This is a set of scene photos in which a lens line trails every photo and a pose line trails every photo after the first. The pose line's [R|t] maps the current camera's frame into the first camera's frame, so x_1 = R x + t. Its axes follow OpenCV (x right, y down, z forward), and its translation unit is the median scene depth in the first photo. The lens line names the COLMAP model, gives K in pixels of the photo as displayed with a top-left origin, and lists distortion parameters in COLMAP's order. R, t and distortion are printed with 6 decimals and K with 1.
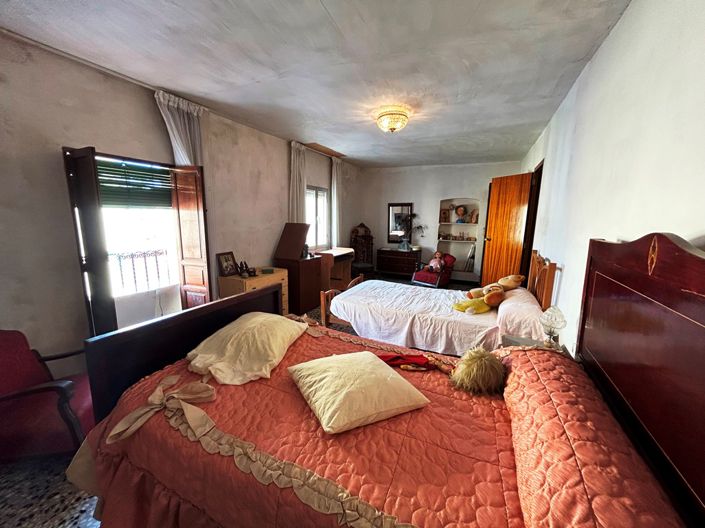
lens RADIAL K [[284.0, 0, 354.5], [0, 284.0, 262.0], [0, 0, 1]] dist [-0.003318, 0.000914]
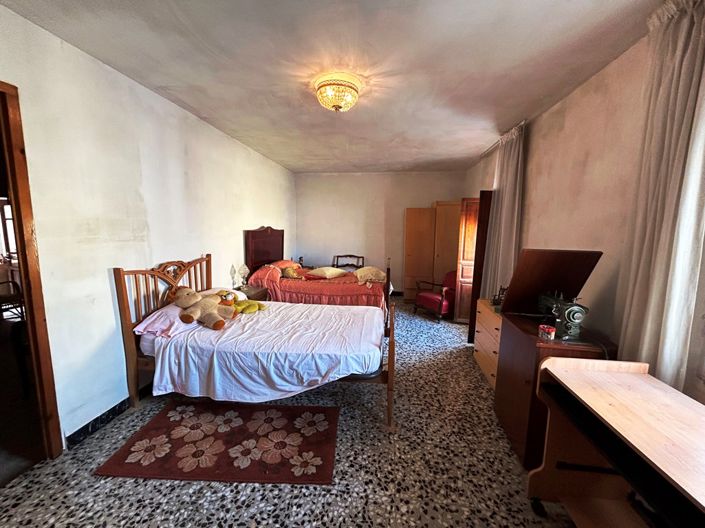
lens RADIAL K [[284.0, 0, 353.8], [0, 284.0, 266.1], [0, 0, 1]] dist [-0.003318, 0.000914]
pose [[-0.954282, 0.005743, -0.298854, 0.349169], [-0.085030, 0.953293, 0.289832, -0.326268], [0.286560, 0.301993, -0.909221, 2.014475]]
